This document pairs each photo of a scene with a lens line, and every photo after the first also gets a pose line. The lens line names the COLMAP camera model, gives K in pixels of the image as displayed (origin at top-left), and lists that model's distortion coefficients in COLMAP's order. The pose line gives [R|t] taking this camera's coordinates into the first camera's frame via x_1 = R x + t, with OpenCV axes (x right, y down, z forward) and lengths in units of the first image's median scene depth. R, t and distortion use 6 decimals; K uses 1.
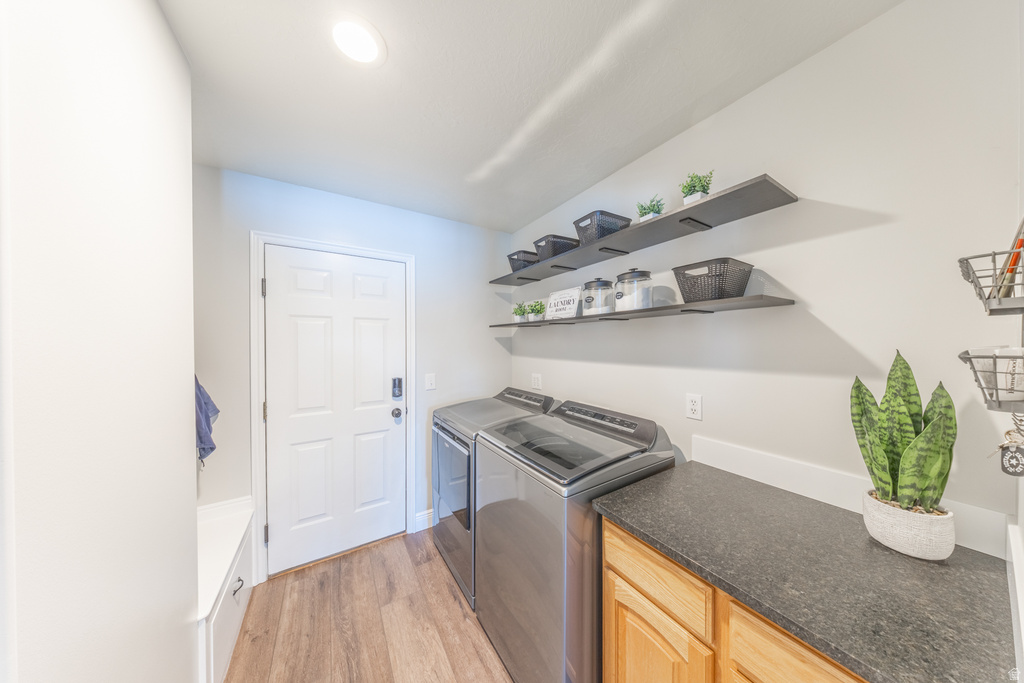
lens RADIAL K [[295.3, 0, 516.6], [0, 295.3, 341.2], [0, 0, 1]] dist [0.010049, 0.000210]
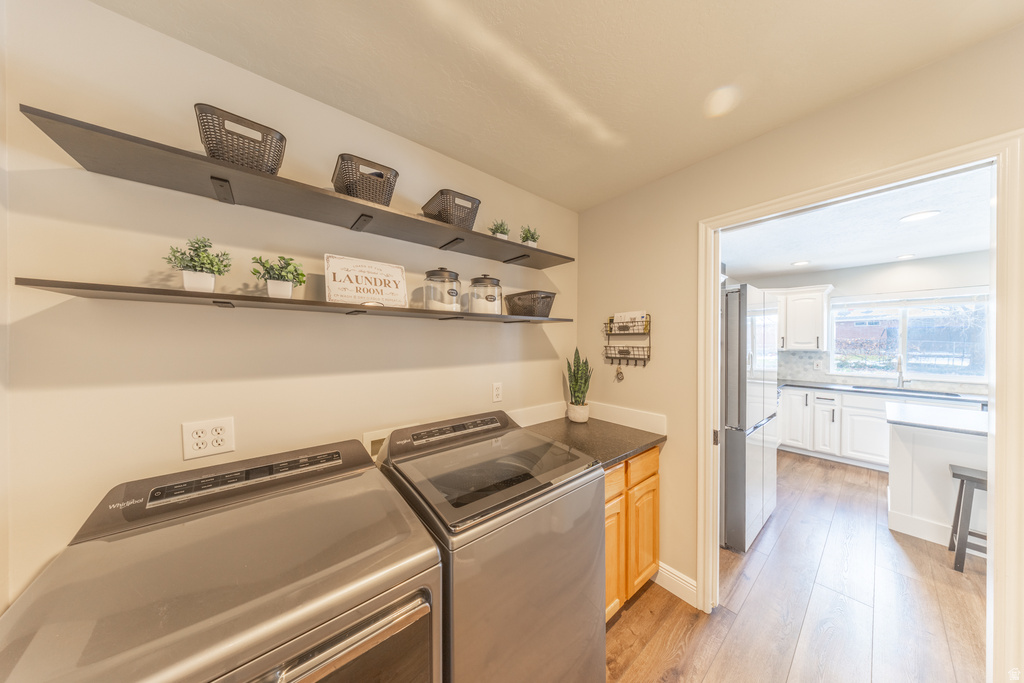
lens RADIAL K [[295.3, 0, 509.7], [0, 295.3, 343.8], [0, 0, 1]] dist [0.010049, 0.000210]
pose [[-0.119895, 0.007479, 0.992758, -0.526110], [0.005708, 0.999960, -0.006844, 0.010015], [-0.992770, 0.004846, -0.119933, 0.822861]]
